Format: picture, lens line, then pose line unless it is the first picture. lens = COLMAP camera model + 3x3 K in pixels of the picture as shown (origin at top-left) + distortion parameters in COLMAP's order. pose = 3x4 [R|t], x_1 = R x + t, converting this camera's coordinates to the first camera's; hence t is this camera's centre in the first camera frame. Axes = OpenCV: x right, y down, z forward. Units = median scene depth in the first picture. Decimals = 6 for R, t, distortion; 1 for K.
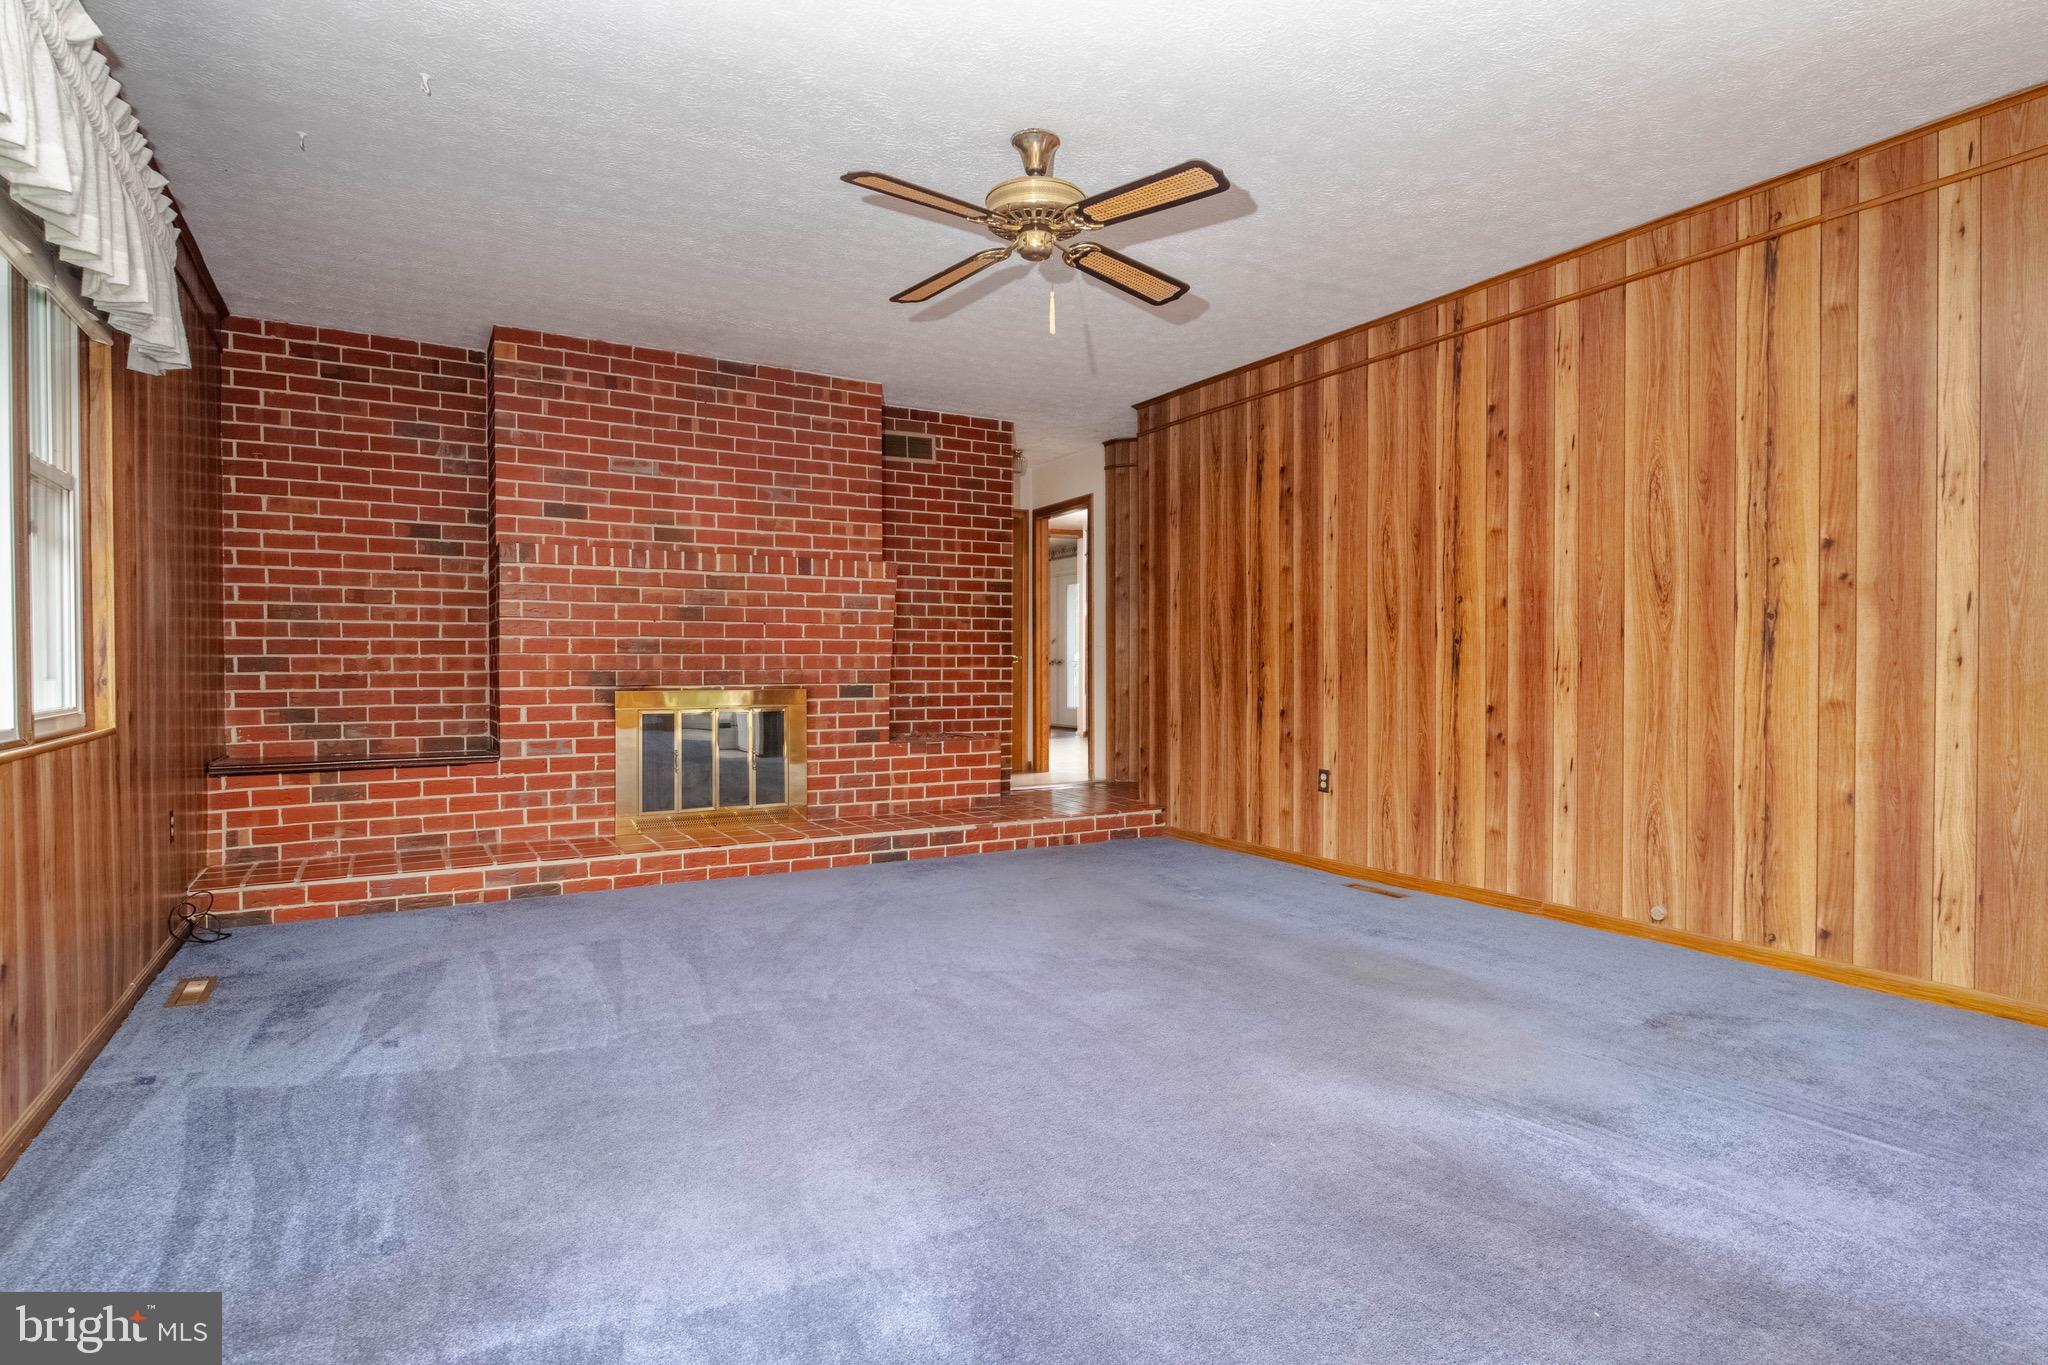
lens RADIAL K [[1098.5, 0, 1025.5], [0, 1098.5, 680.6], [0, 0, 1]] dist [0.006892, -0.006546]
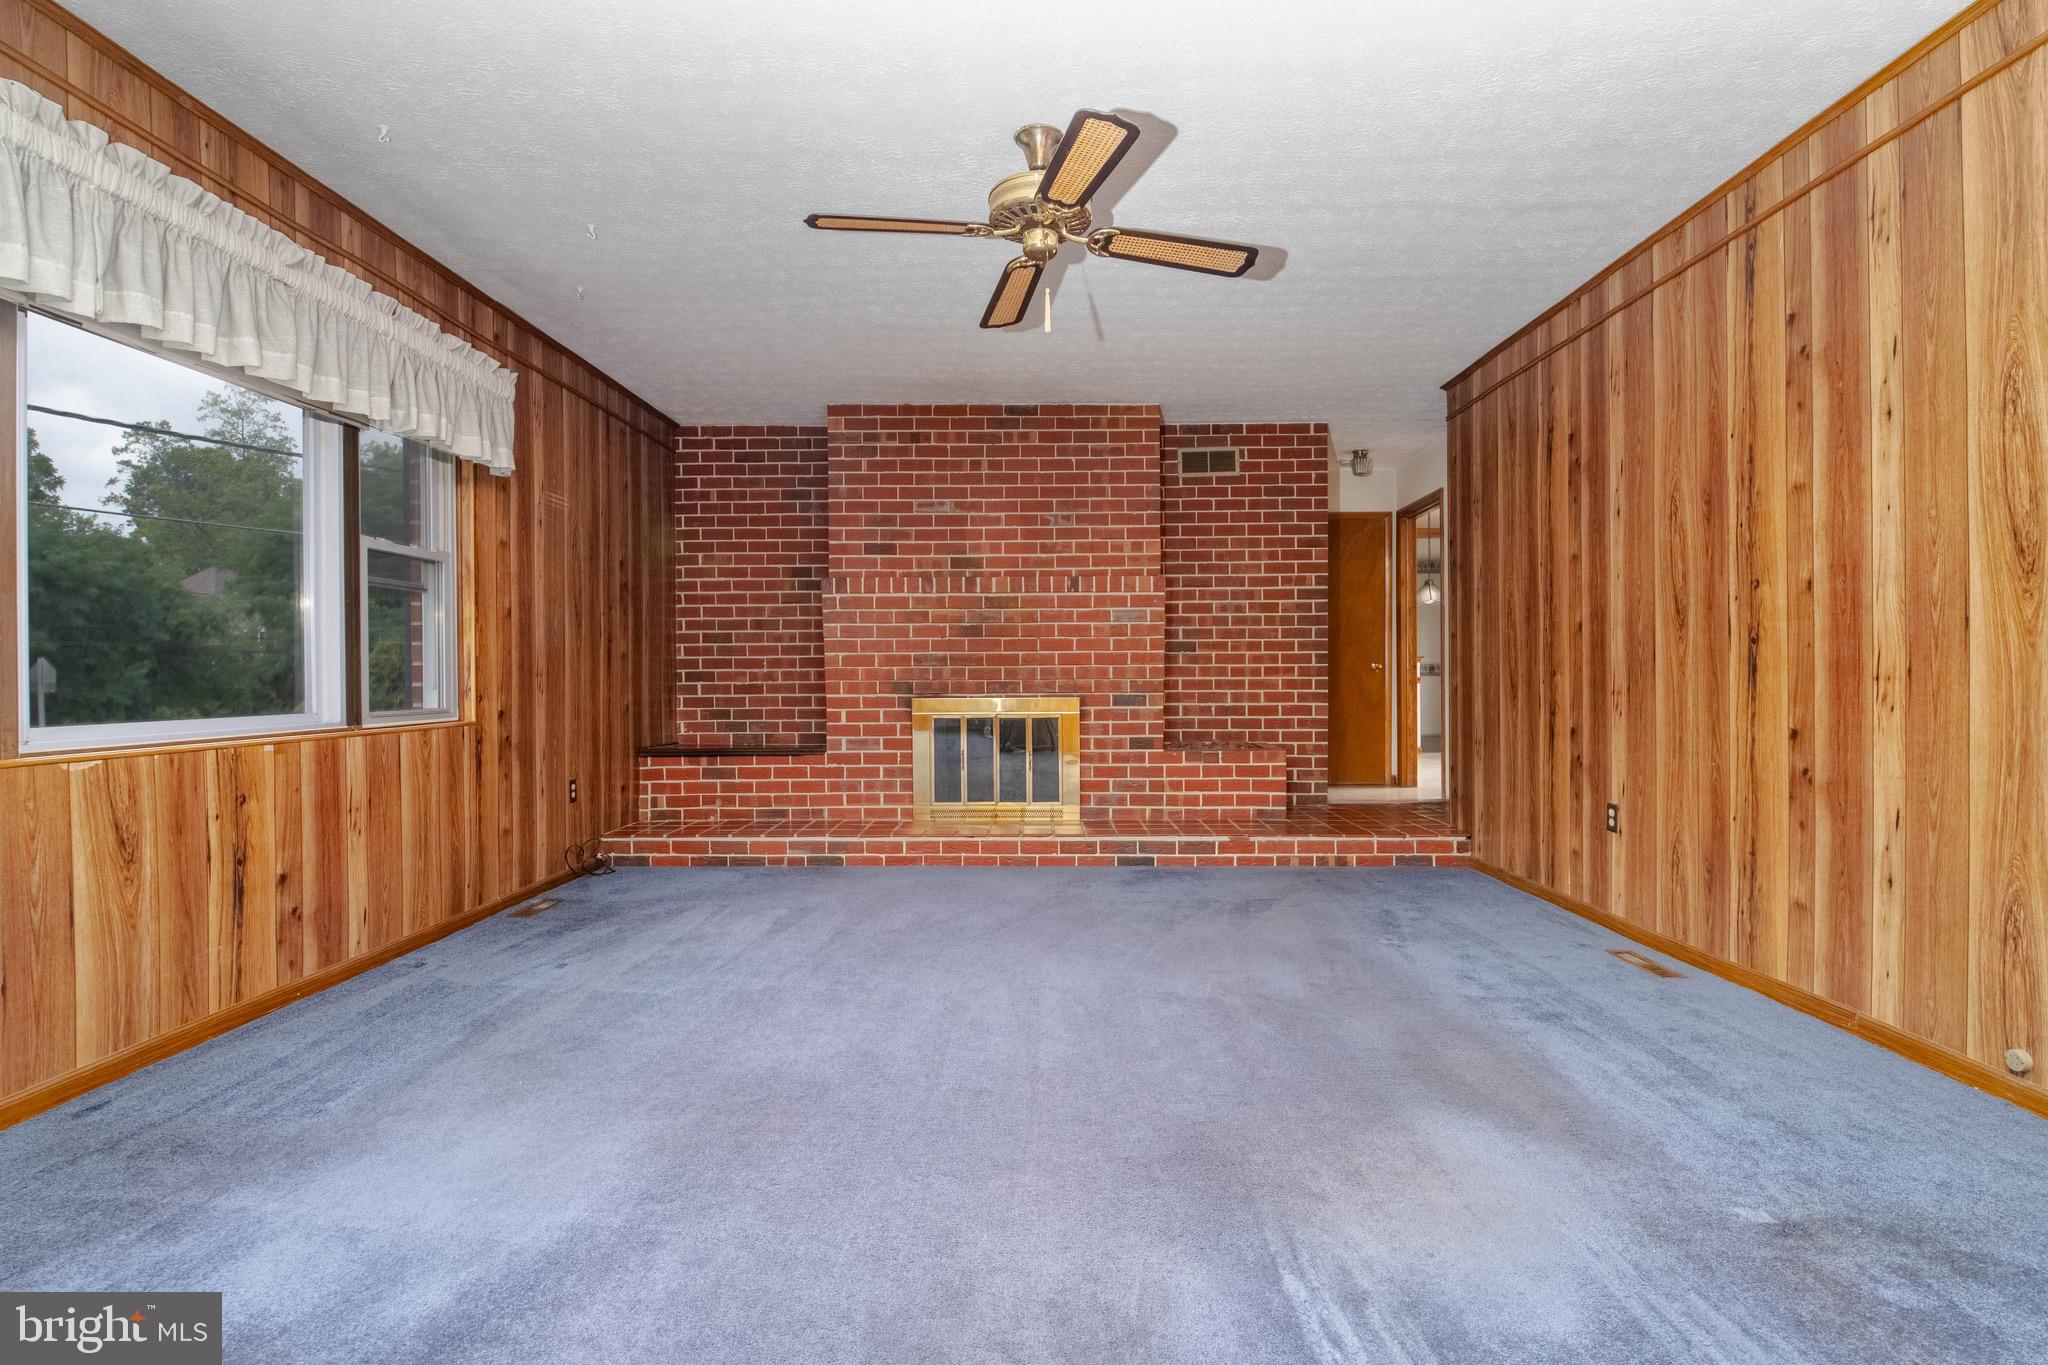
lens RADIAL K [[991.1, 0, 1022.5], [0, 991.1, 680.8], [0, 0, 1]] dist [-0.002061, -0.007511]
pose [[0.848972, -0.000726, -0.528438, 0.310882], [-0.003133, 0.999975, -0.006407, -0.003034], [0.528429, 0.007095, 0.848948, 0.170226]]
